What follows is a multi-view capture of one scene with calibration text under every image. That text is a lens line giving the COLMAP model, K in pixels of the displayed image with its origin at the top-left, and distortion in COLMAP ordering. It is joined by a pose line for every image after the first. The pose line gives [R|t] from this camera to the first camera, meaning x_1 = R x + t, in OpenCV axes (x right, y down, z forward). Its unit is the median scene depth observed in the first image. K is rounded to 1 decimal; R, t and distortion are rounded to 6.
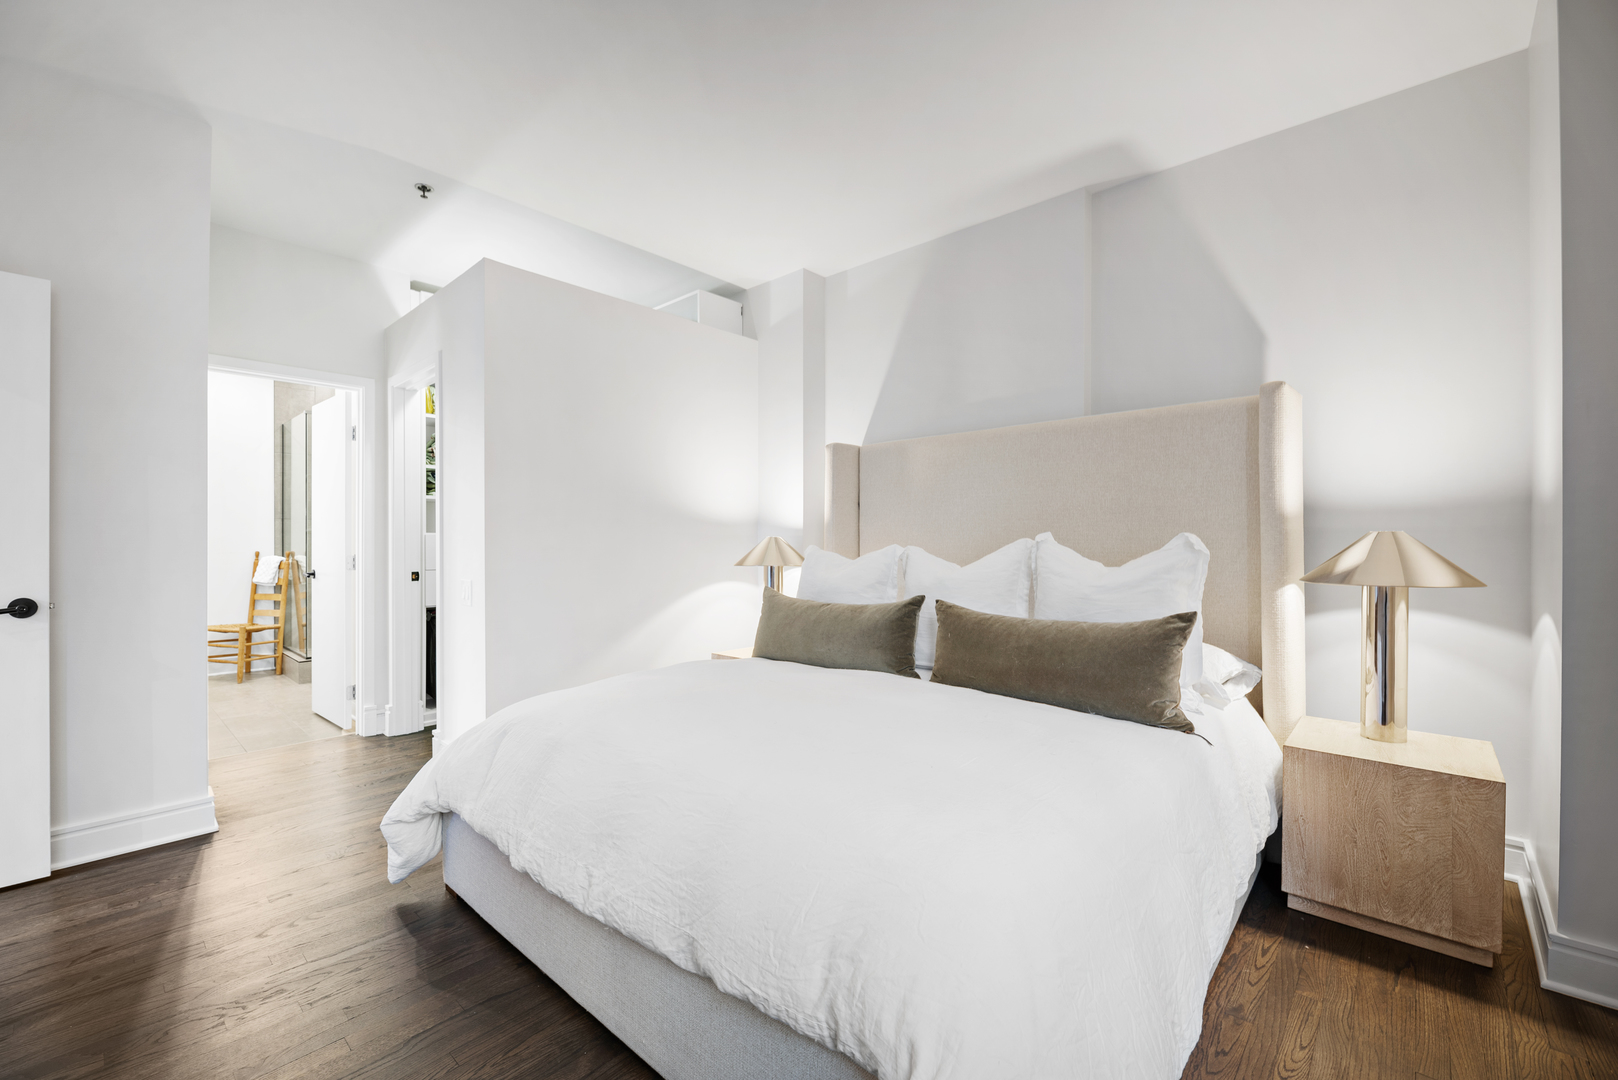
lens RADIAL K [[672.8, 0, 796.4], [0, 672.8, 535.9], [0, 0, 1]] dist [-0.001164, -0.000497]
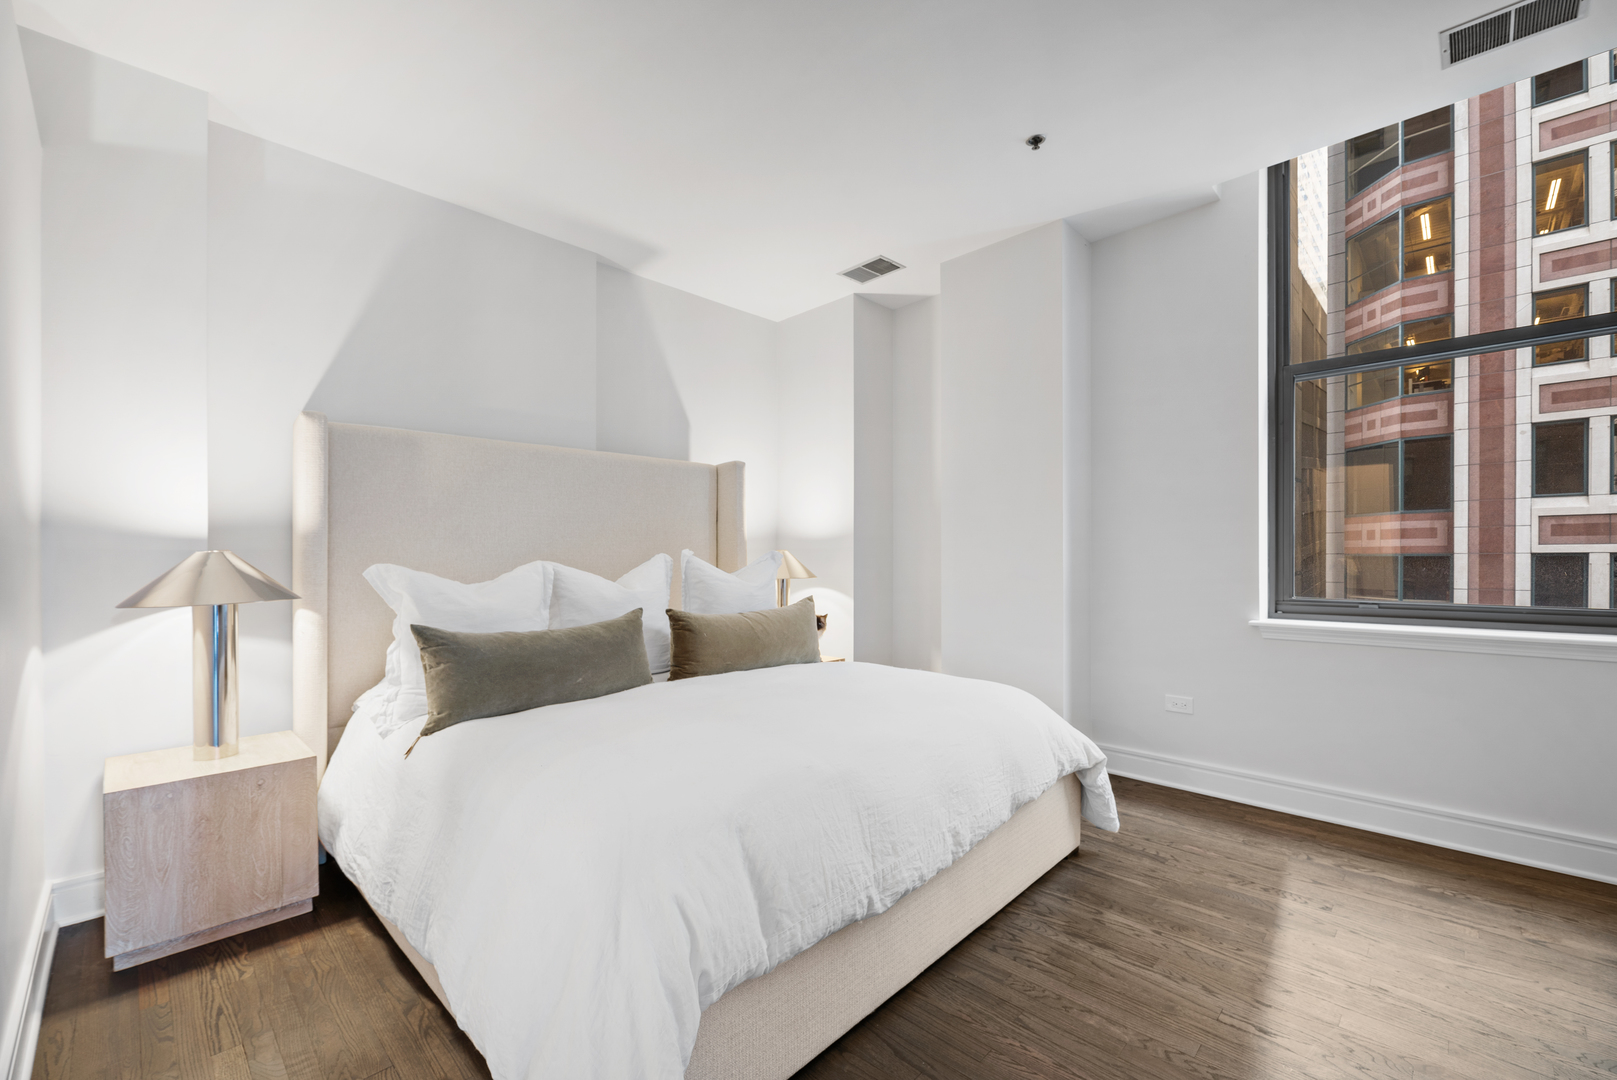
lens RADIAL K [[663.6, 0, 800.3], [0, 663.6, 567.3], [0, 0, 1]] dist [0.001386, 0.000169]
pose [[0.039686, -0.020081, 0.999010, -0.727004], [-0.004016, 0.999787, 0.020256, 0.001517], [-0.999204, -0.004816, 0.039597, 0.593095]]
